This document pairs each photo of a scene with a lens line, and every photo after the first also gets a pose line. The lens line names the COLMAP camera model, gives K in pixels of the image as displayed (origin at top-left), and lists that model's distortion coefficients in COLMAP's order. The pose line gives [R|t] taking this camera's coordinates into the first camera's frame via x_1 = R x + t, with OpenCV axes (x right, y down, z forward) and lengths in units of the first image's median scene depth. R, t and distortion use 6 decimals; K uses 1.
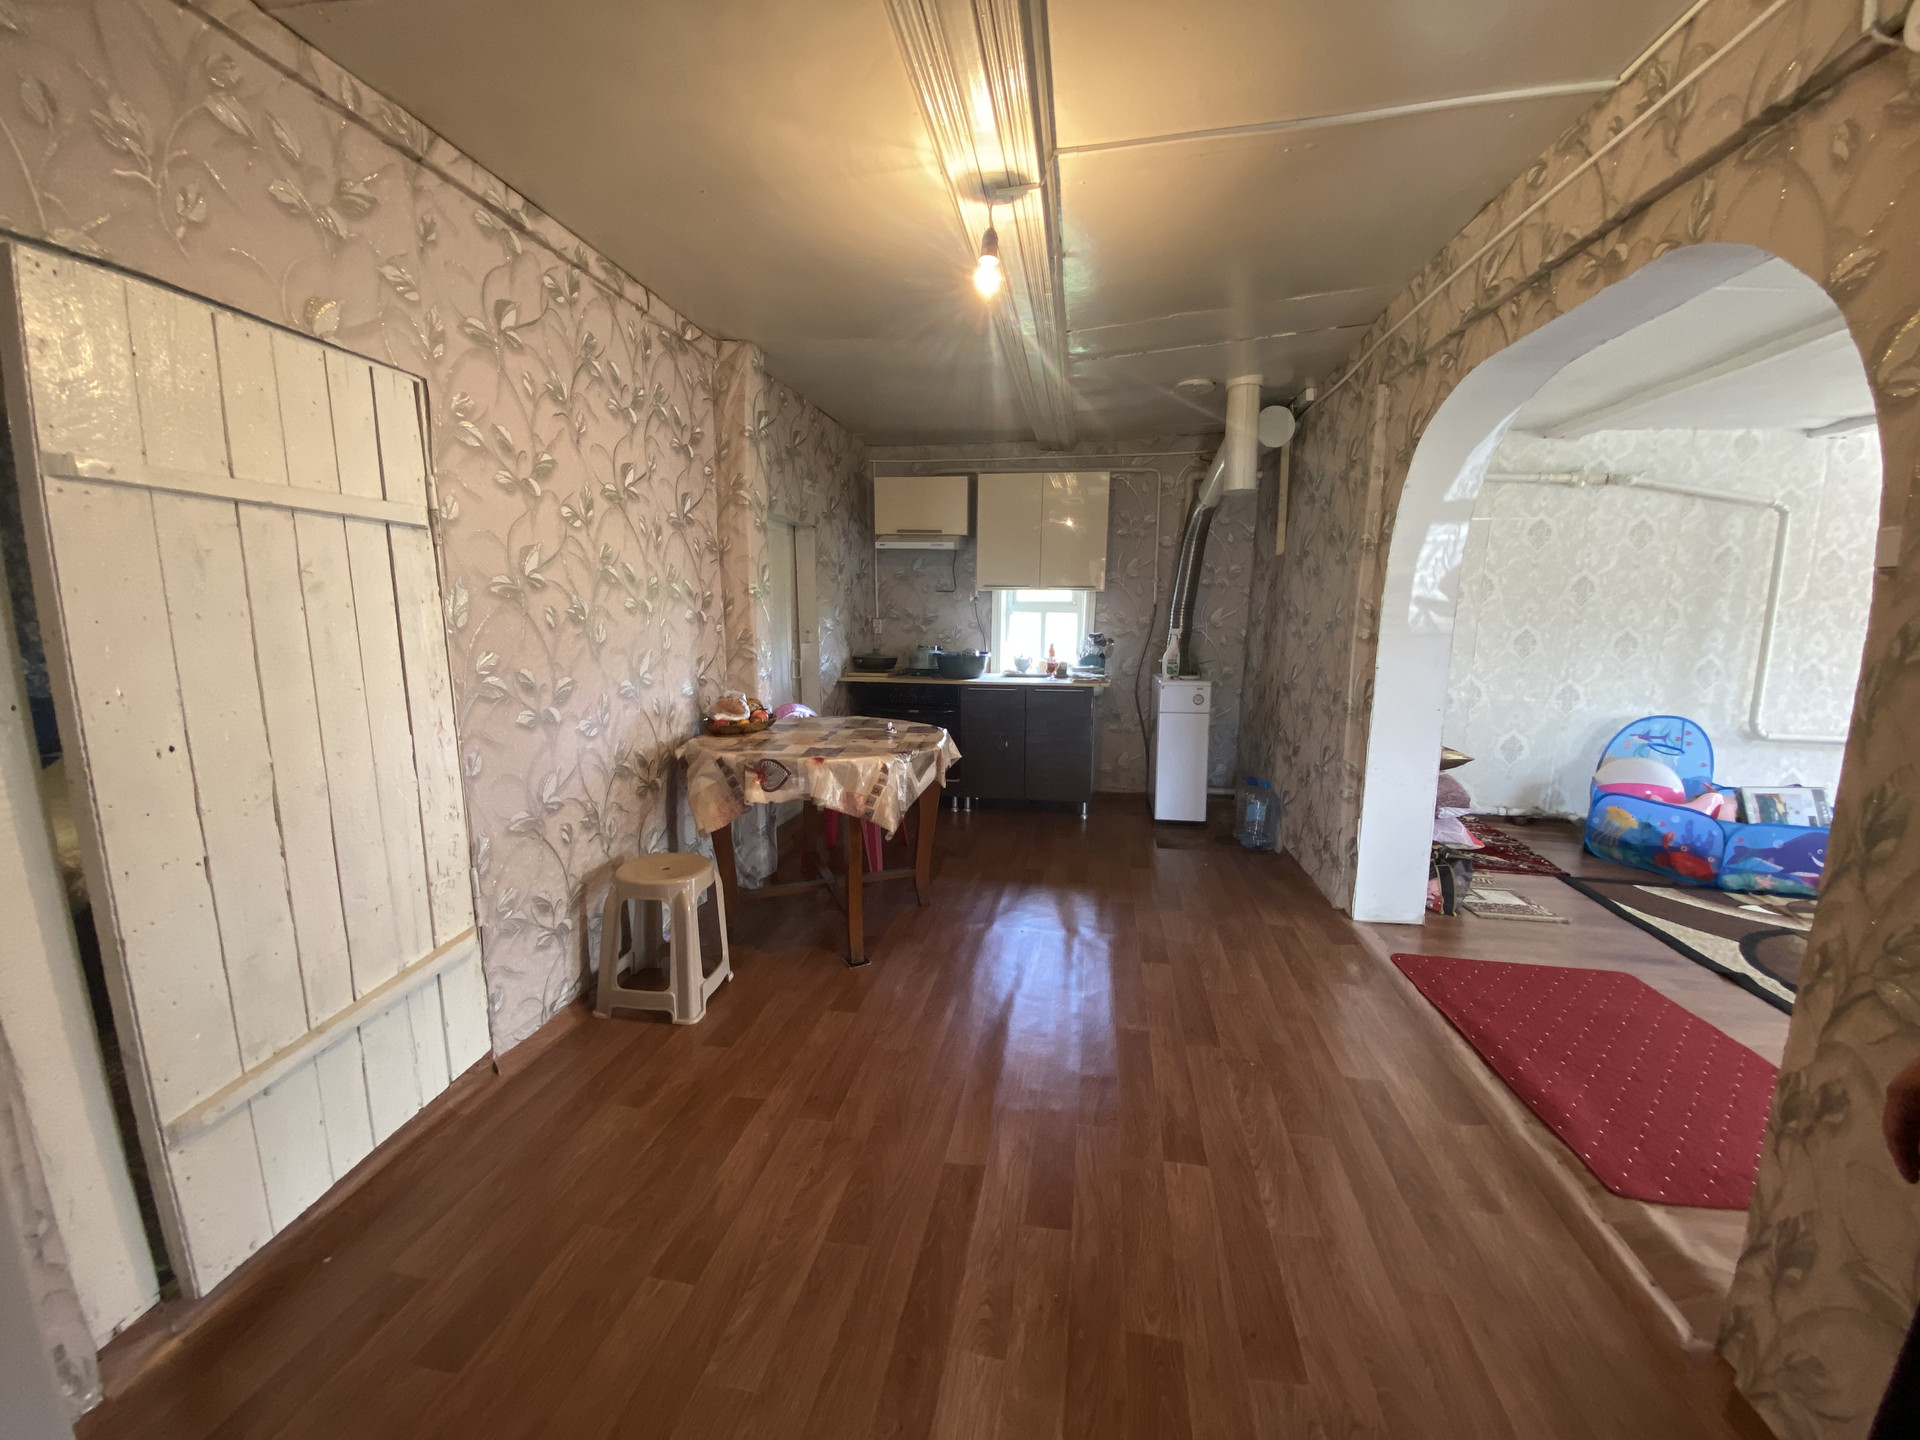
lens RADIAL K [[768.7, 0, 963.3], [0, 768.7, 718.3], [0, 0, 1]] dist [0.041851, -0.032238]
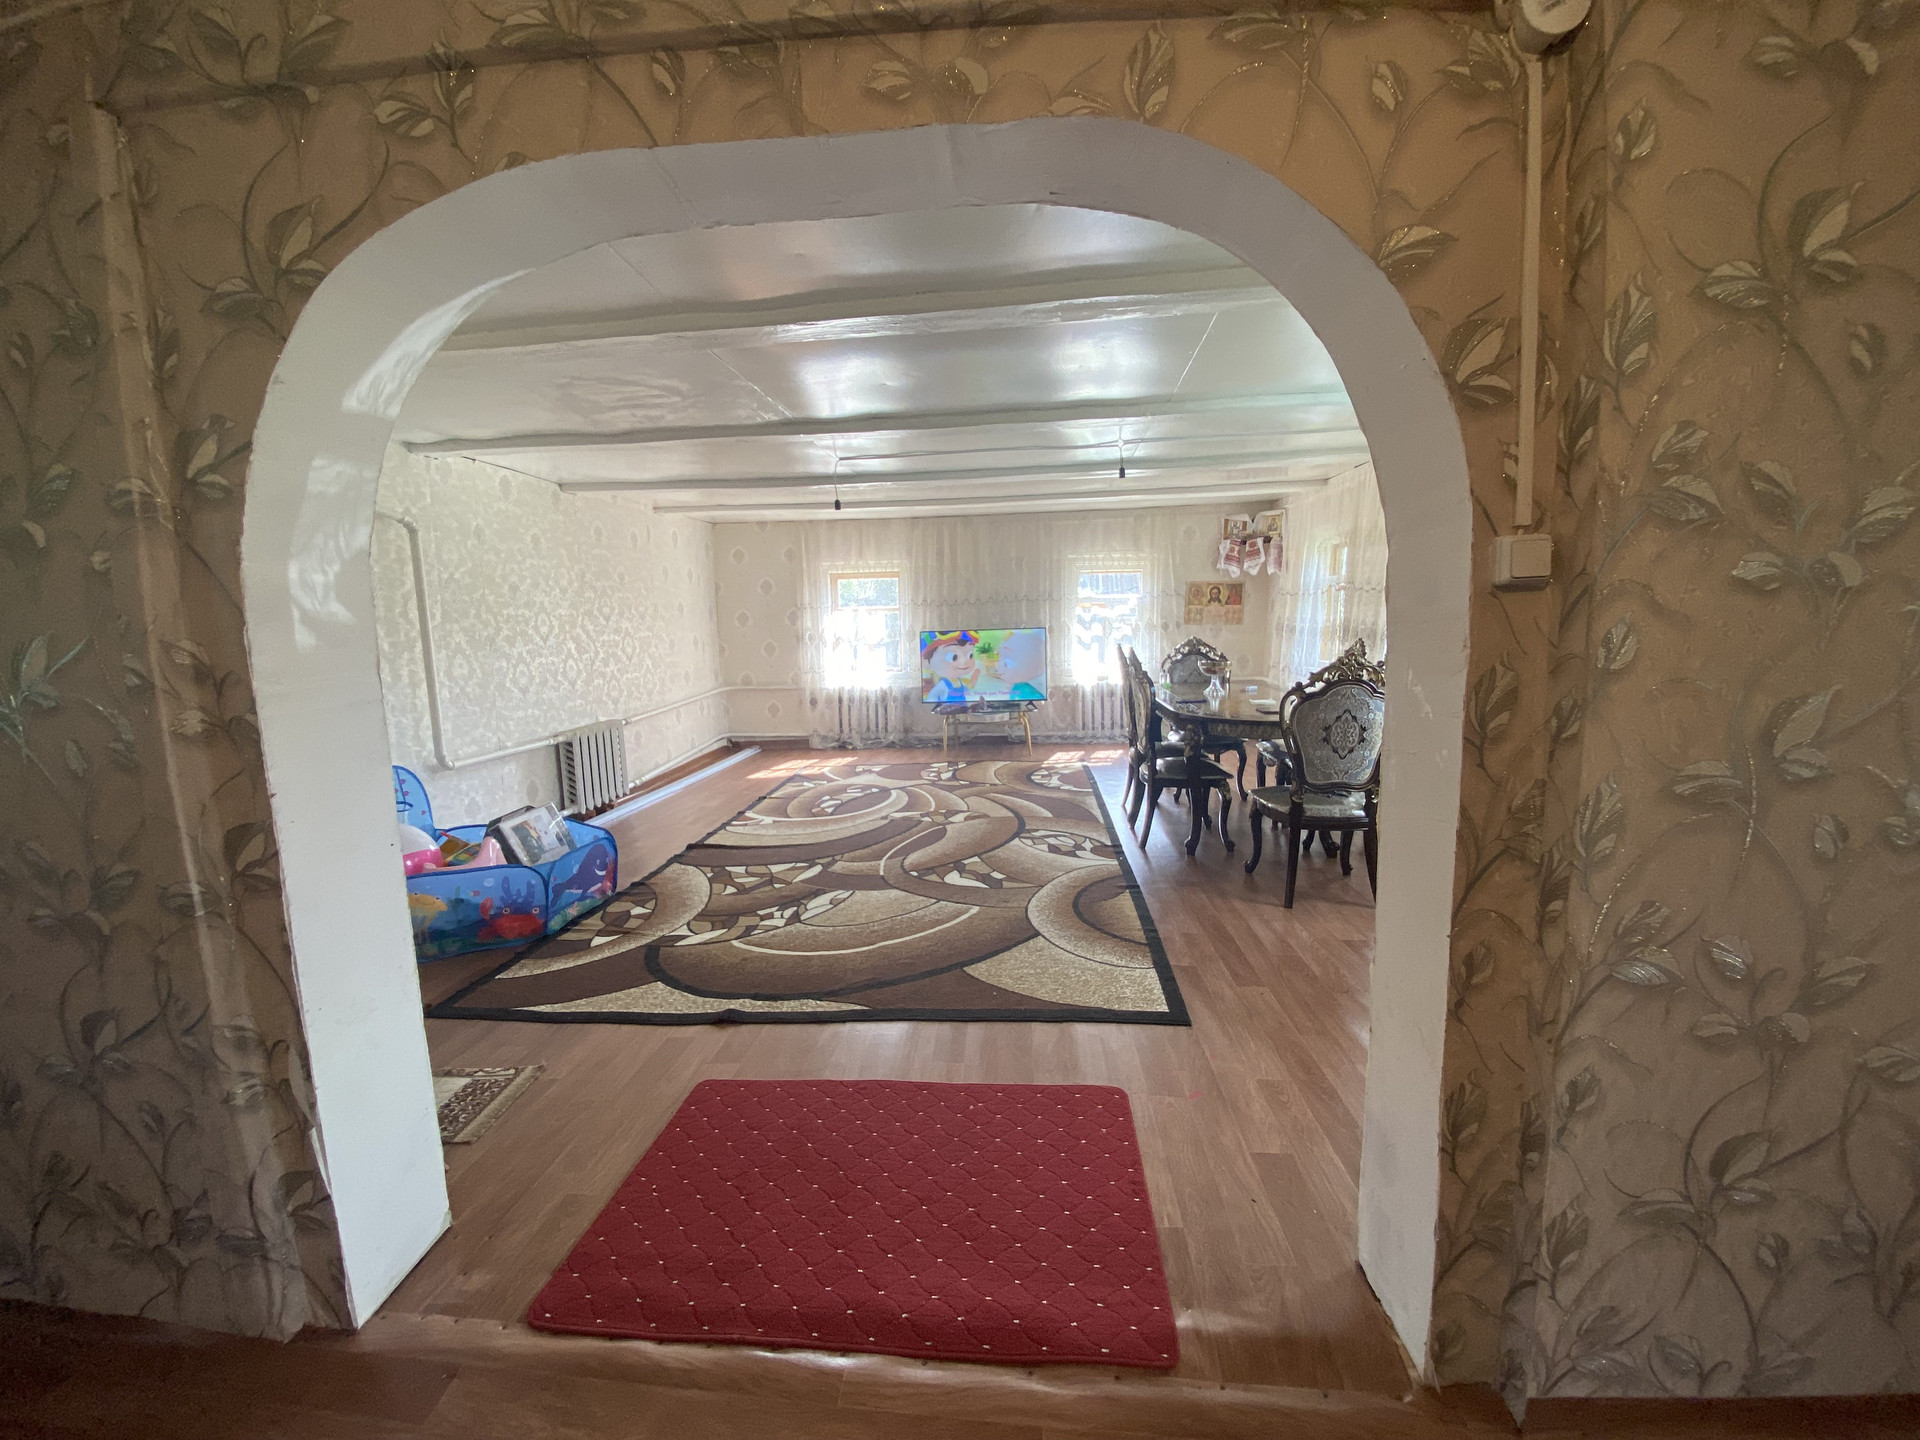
lens RADIAL K [[768.7, 0, 963.3], [0, 768.7, 718.3], [0, 0, 1]] dist [0.041851, -0.032238]
pose [[-0.069541, -0.137598, 0.988044, 0.085033], [0.170779, 0.974178, 0.147687, -0.107367], [-0.982852, 0.179007, -0.044246, 0.650861]]
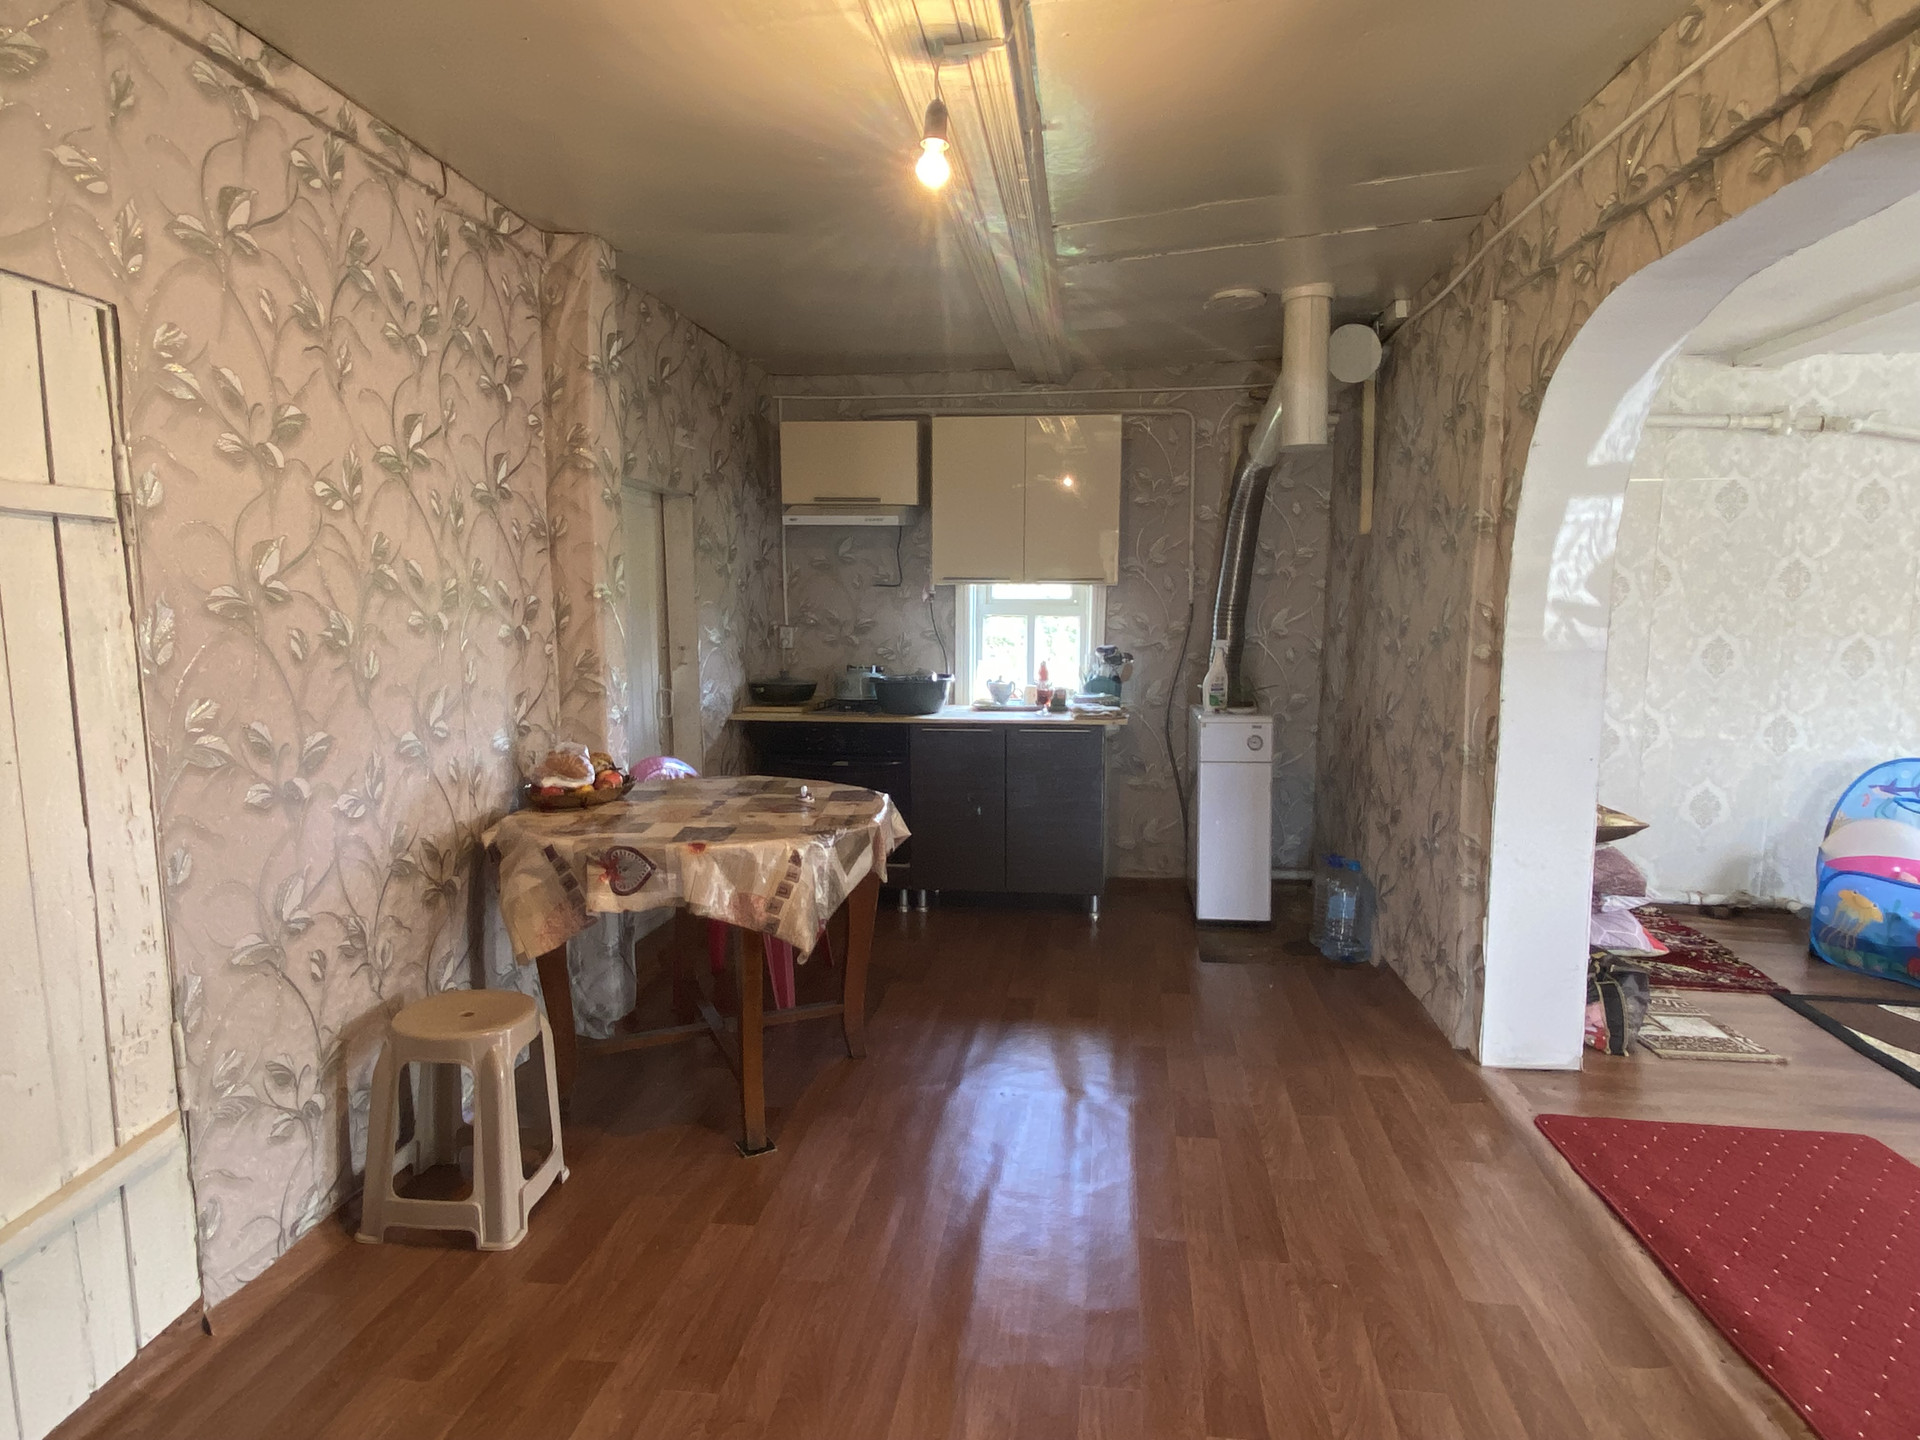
lens RADIAL K [[1146.0, 0, 960.0], [0, 1146.0, 720.0], [0, 0, 1]] dist [0.046061, -0.037843]
pose [[0.999268, -0.011470, 0.036484, 0.006755], [0.012847, 0.999206, -0.037718, -0.014537], [-0.036022, 0.038159, 0.998622, -0.021364]]
